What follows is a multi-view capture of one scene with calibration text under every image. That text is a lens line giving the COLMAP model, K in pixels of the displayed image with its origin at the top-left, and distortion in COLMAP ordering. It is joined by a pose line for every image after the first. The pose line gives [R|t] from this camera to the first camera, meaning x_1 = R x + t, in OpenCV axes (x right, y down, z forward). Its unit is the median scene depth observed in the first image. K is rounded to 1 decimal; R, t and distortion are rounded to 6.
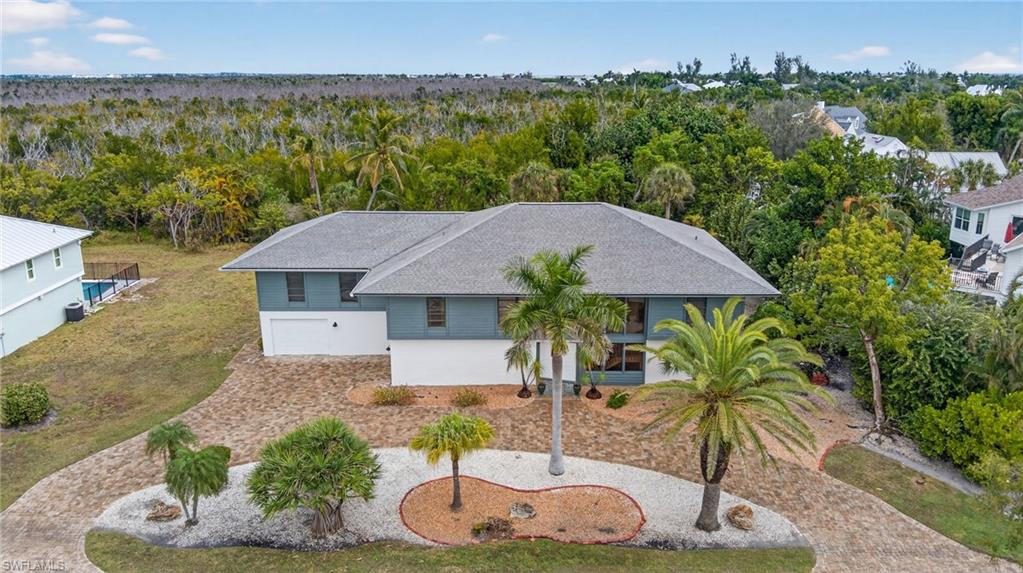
lens RADIAL K [[740.4, 0, 506.0], [0, 740.4, 304.6], [0, 0, 1]] dist [0.146191, -0.298206]
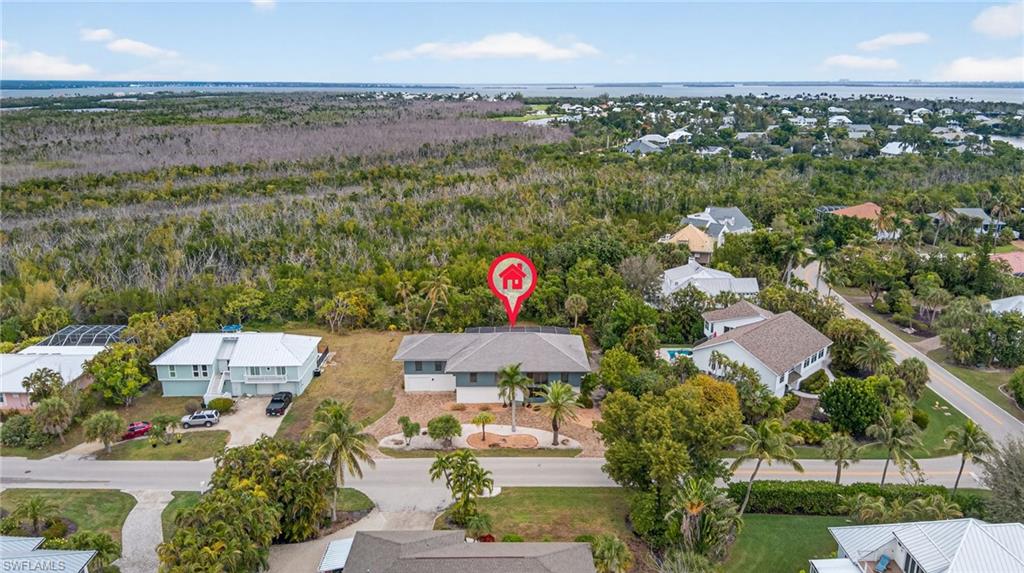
lens RADIAL K [[714.8, 0, 512.0], [0, 714.8, 286.5], [0, 0, 1]] dist [0.104417, -0.167150]
pose [[0.999811, -0.002211, 0.019306, 0.000823], [0.002960, 0.999240, -0.038873, -0.239910], [-0.019206, 0.038923, 0.999058, -1.825137]]
